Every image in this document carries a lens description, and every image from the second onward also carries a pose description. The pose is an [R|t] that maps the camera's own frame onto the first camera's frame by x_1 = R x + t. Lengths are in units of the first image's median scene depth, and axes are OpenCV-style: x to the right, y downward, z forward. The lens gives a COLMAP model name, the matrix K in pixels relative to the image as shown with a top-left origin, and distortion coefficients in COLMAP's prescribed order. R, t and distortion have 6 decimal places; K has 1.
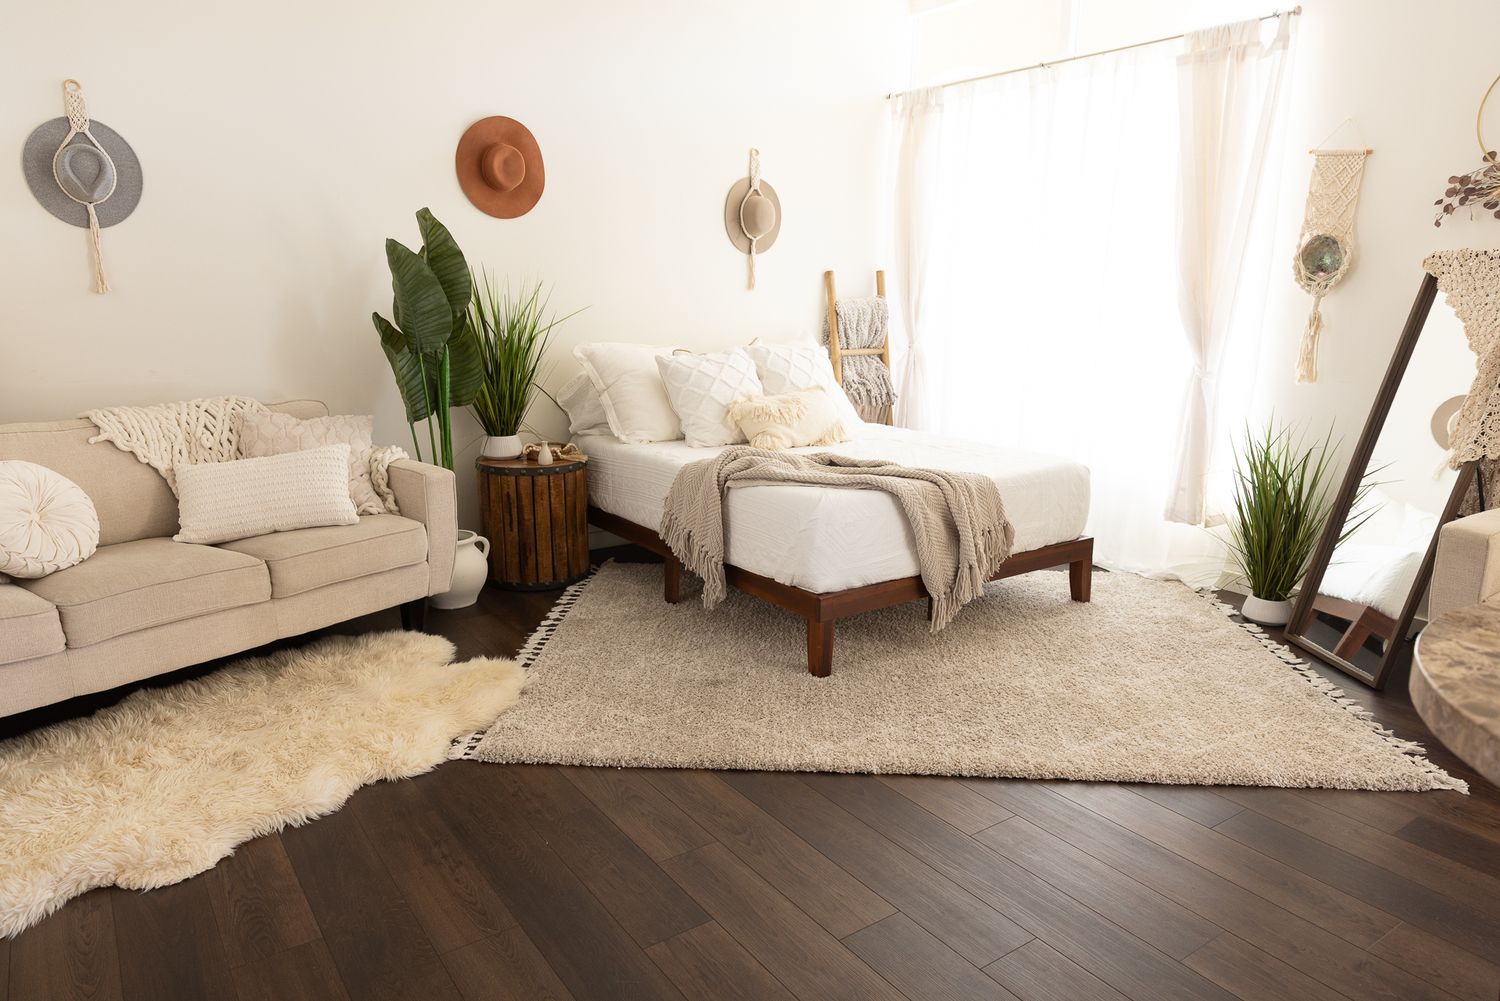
lens RADIAL K [[982.4, 0, 748.2], [0, 982.4, 507.7], [0, 0, 1]] dist [0.007097, 0.000119]
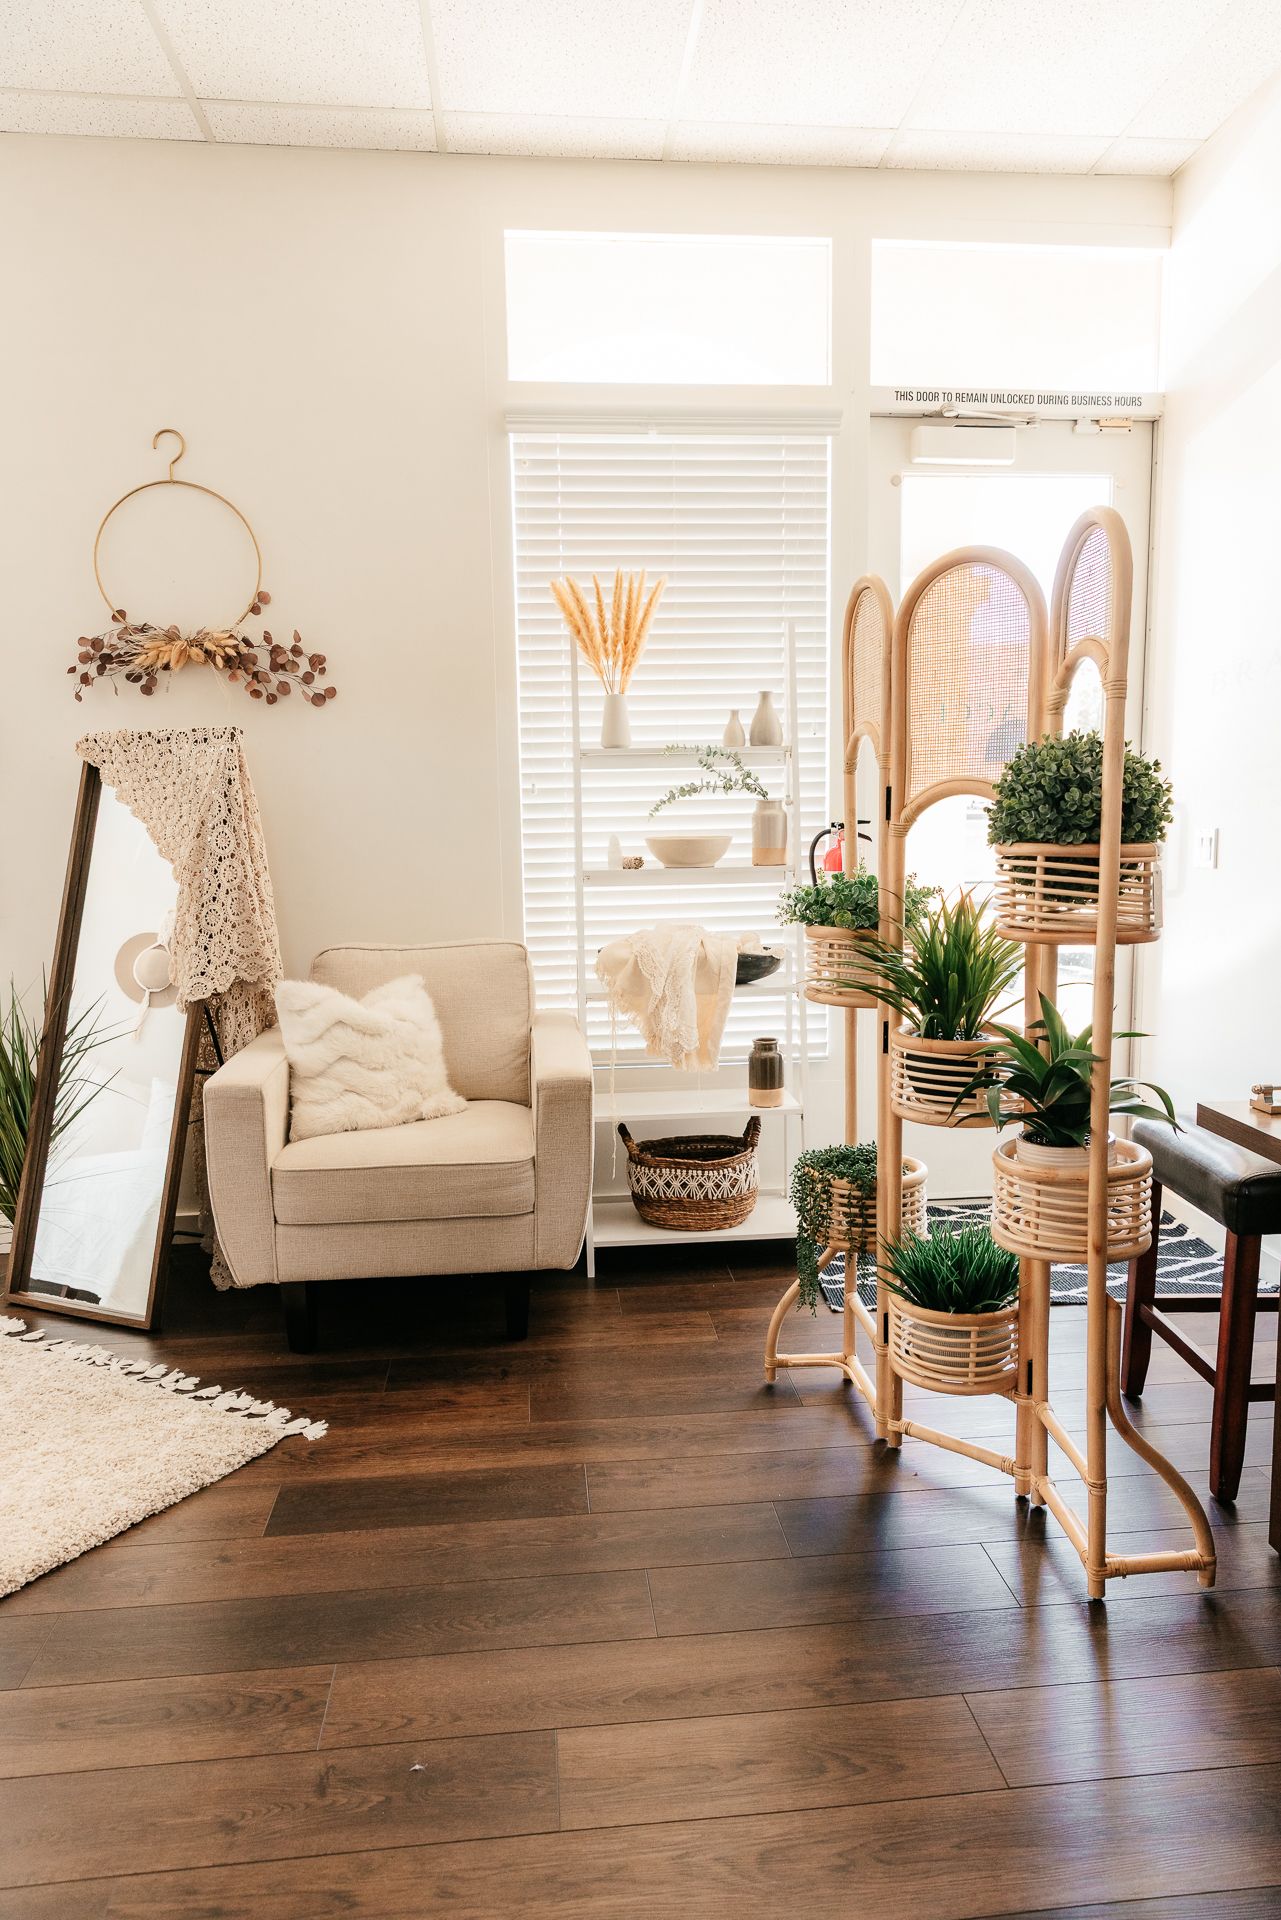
lens RADIAL K [[1267.9, 0, 652.9], [0, 1267.9, 980.8], [0, 0, 1]] dist [0.011808, -0.002160]
pose [[0.484108, -0.122312, 0.866417, 0.047416], [0.215002, 0.976453, 0.017714, -0.001002], [-0.848182, 0.177706, 0.499006, 0.186161]]
